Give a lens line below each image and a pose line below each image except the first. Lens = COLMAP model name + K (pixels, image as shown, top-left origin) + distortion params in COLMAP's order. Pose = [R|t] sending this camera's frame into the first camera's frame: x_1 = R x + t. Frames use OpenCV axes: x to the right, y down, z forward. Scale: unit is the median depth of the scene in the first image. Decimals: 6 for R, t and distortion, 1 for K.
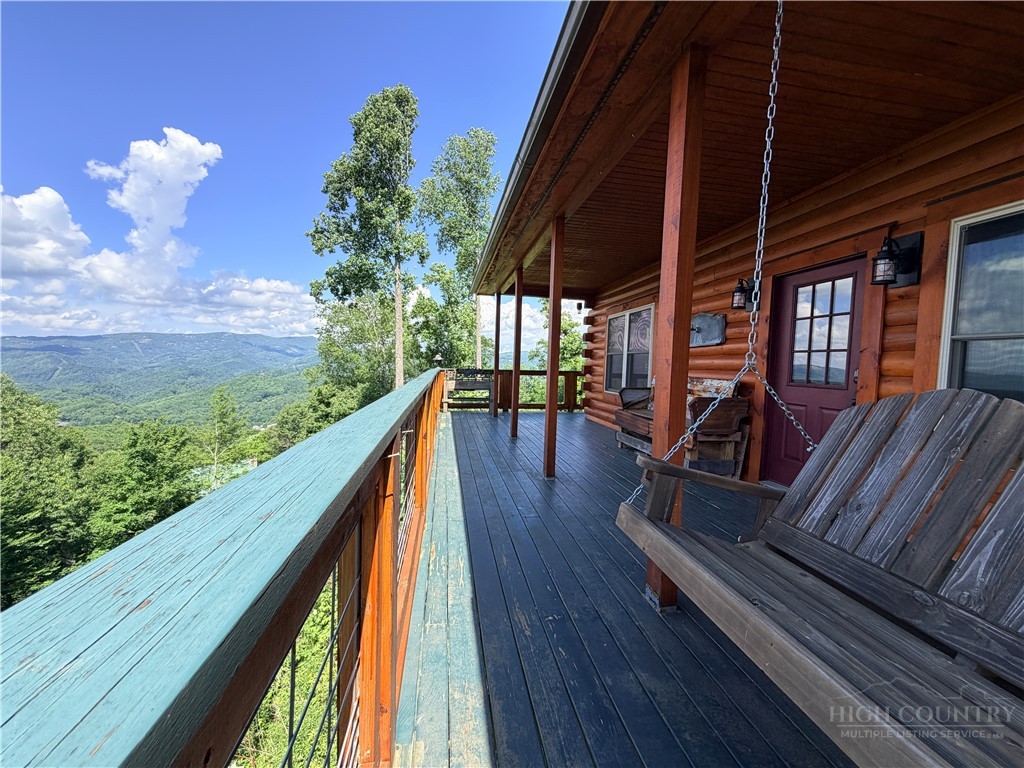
lens RADIAL K [[410.0, 0, 511.5], [0, 410.0, 386.9], [0, 0, 1]] dist [-0.000503, 0.000807]
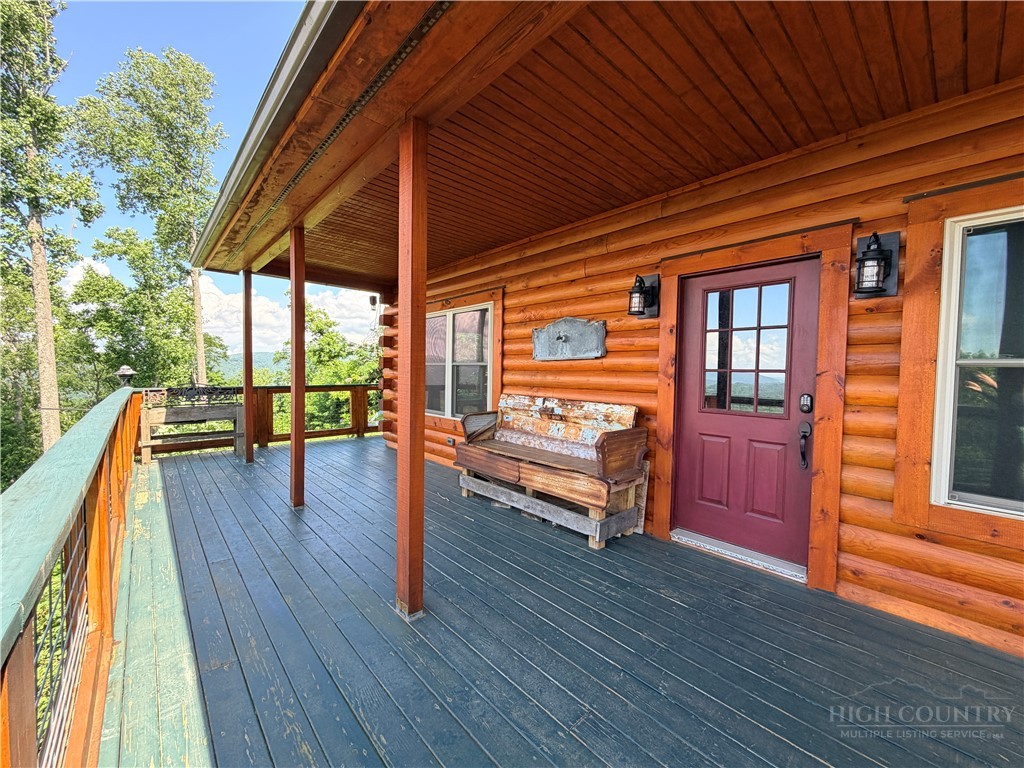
lens RADIAL K [[410.0, 0, 511.5], [0, 410.0, 386.9], [0, 0, 1]] dist [-0.000503, 0.000807]
pose [[0.841014, -0.040668, 0.539482, -0.039162], [0.042272, 0.999062, 0.009413, -0.037402], [-0.539359, 0.014889, 0.841944, 0.253000]]
